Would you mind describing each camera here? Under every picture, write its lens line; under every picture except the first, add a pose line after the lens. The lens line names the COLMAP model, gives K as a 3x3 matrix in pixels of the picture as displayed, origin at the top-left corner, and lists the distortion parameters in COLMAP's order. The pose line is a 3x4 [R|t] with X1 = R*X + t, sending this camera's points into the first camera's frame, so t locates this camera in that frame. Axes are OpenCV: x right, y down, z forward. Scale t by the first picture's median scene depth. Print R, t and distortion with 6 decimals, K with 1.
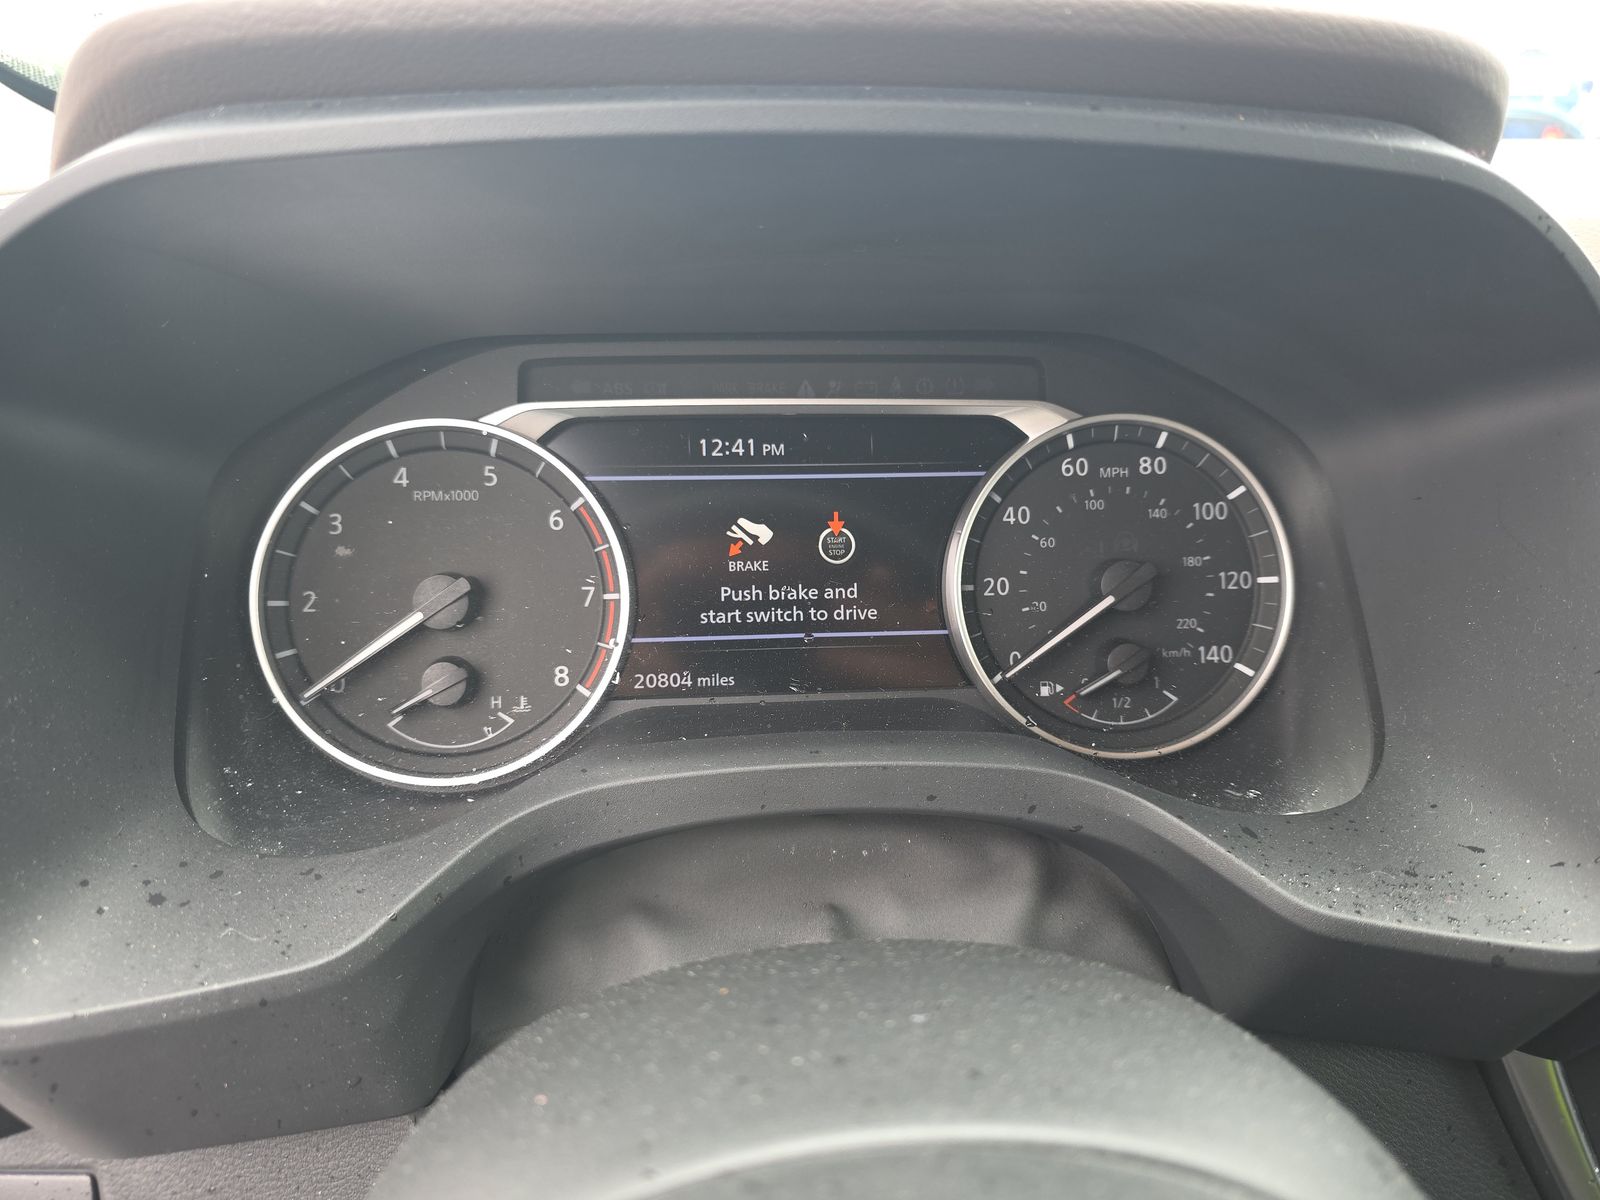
lens RADIAL K [[1071.0, 0, 799.0], [0, 1071.0, 600.3], [0, 0, 1]] dist [0.030397, -0.001706]
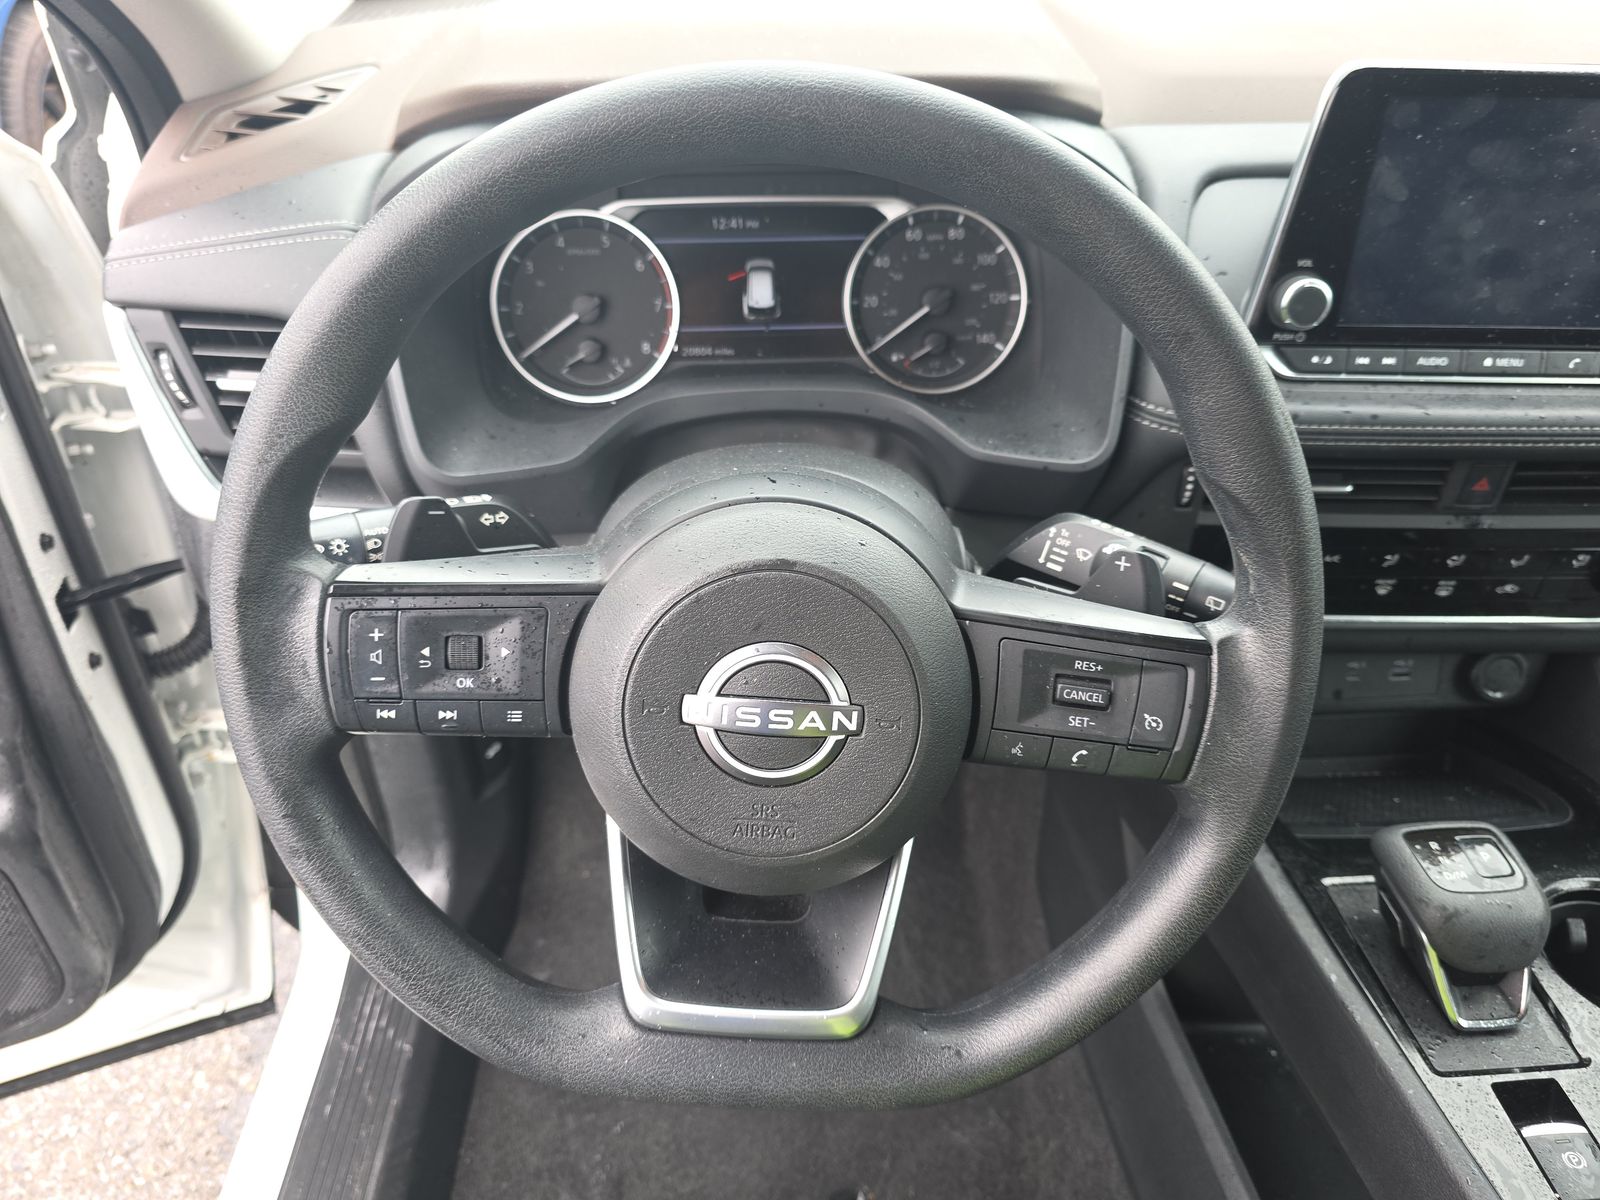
lens RADIAL K [[1071.0, 0, 803.2], [0, 1071.0, 601.7], [0, 0, 1]] dist [0.030397, -0.001706]
pose [[0.999668, 0.010588, -0.023491, 0.119389], [-0.003628, 0.960436, 0.278478, -0.032004], [0.025510, -0.278300, 0.960155, -1.013125]]
